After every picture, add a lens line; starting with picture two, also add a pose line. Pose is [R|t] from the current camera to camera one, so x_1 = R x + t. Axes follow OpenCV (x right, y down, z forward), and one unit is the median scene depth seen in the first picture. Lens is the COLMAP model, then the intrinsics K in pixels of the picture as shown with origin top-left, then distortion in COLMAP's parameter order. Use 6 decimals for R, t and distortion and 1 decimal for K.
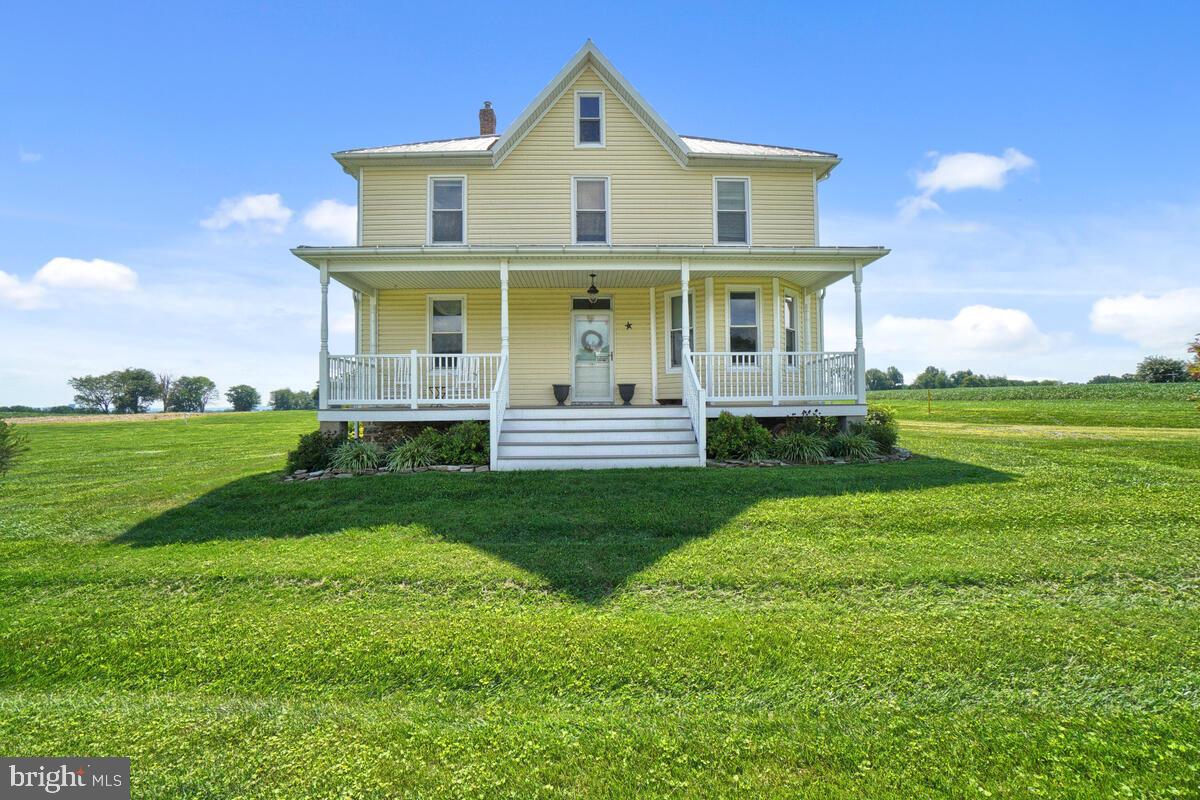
lens RADIAL K [[531.5, 0, 592.0], [0, 531.5, 379.8], [0, 0, 1]] dist [-0.036168, 0.003161]
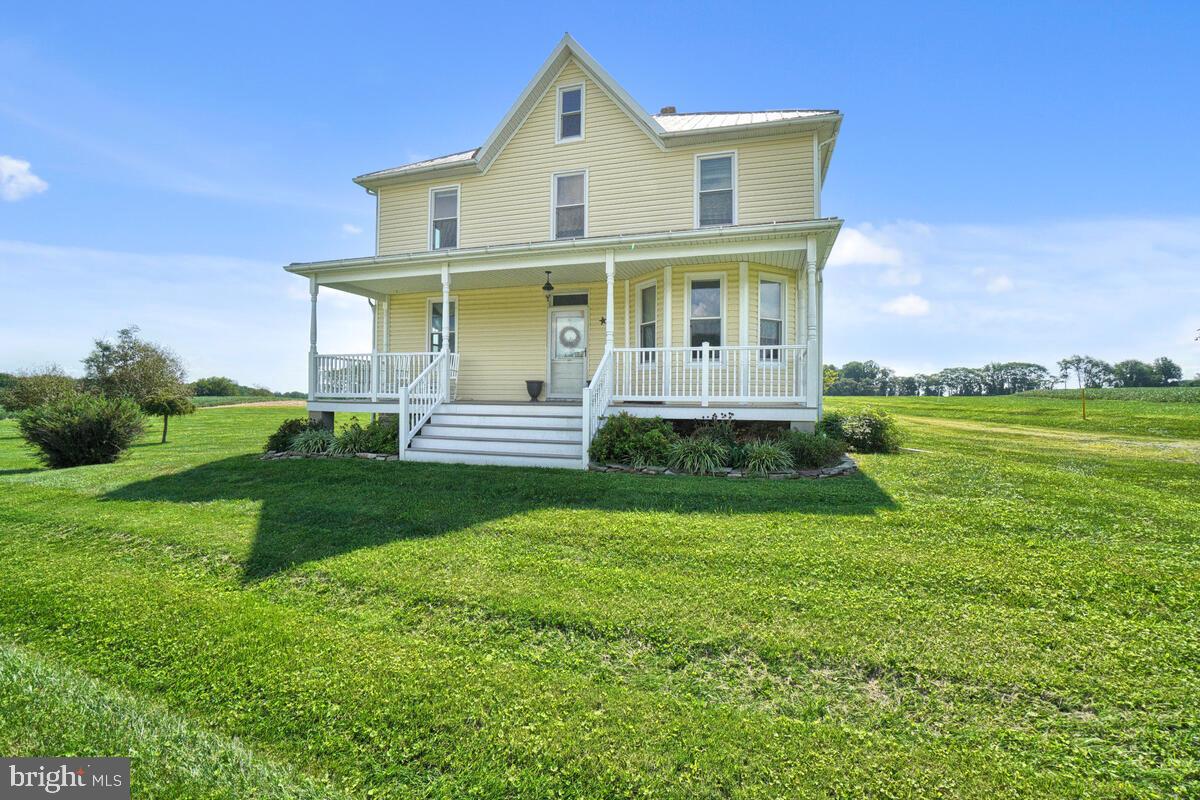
lens RADIAL K [[531.5, 0, 591.9], [0, 531.5, 379.5], [0, 0, 1]] dist [-0.036168, 0.003161]
pose [[0.944819, 0.007321, -0.327510, 0.373670], [-0.002909, 0.999898, 0.013957, -0.007684], [0.327579, -0.012234, 0.944745, 0.073027]]
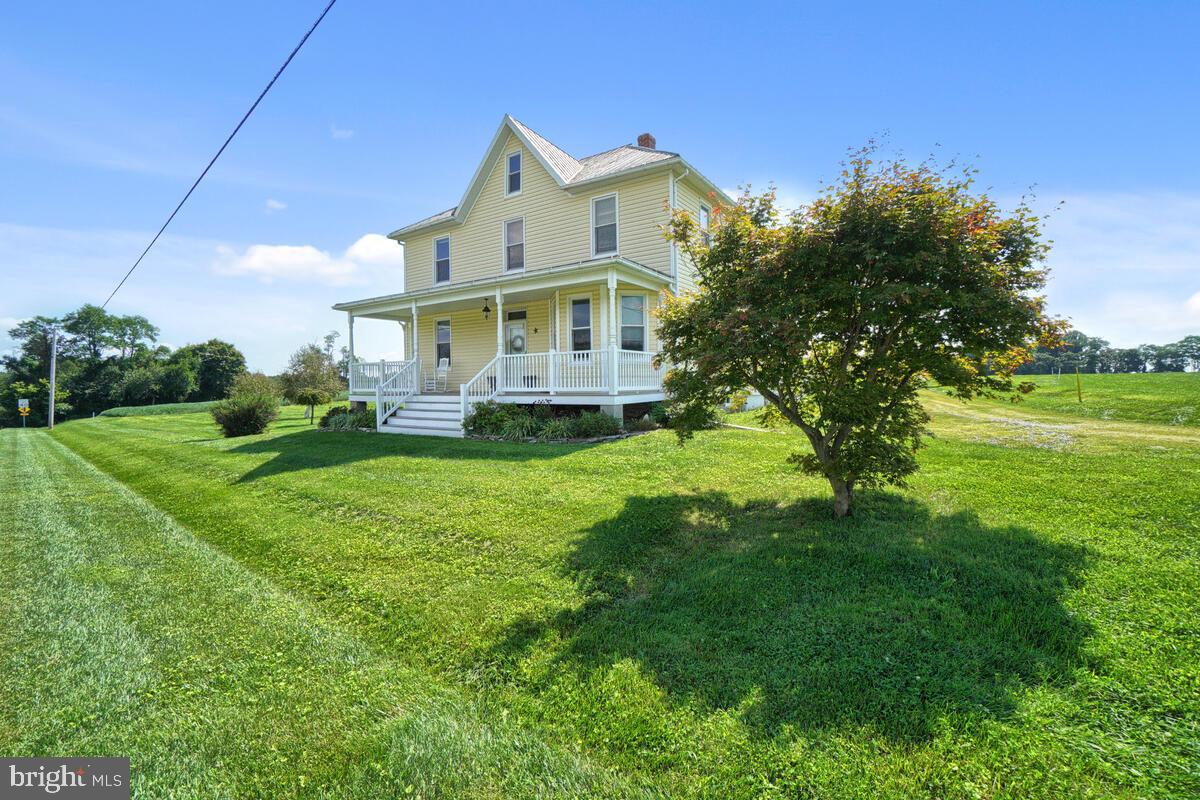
lens RADIAL K [[531.5, 0, 588.8], [0, 531.5, 384.5], [0, 0, 1]] dist [-0.036168, 0.003161]
pose [[0.808989, 0.000734, -0.587824, 0.946738], [0.032207, 0.998442, 0.045571, -0.025931], [0.586941, -0.055798, 0.807705, 0.022604]]
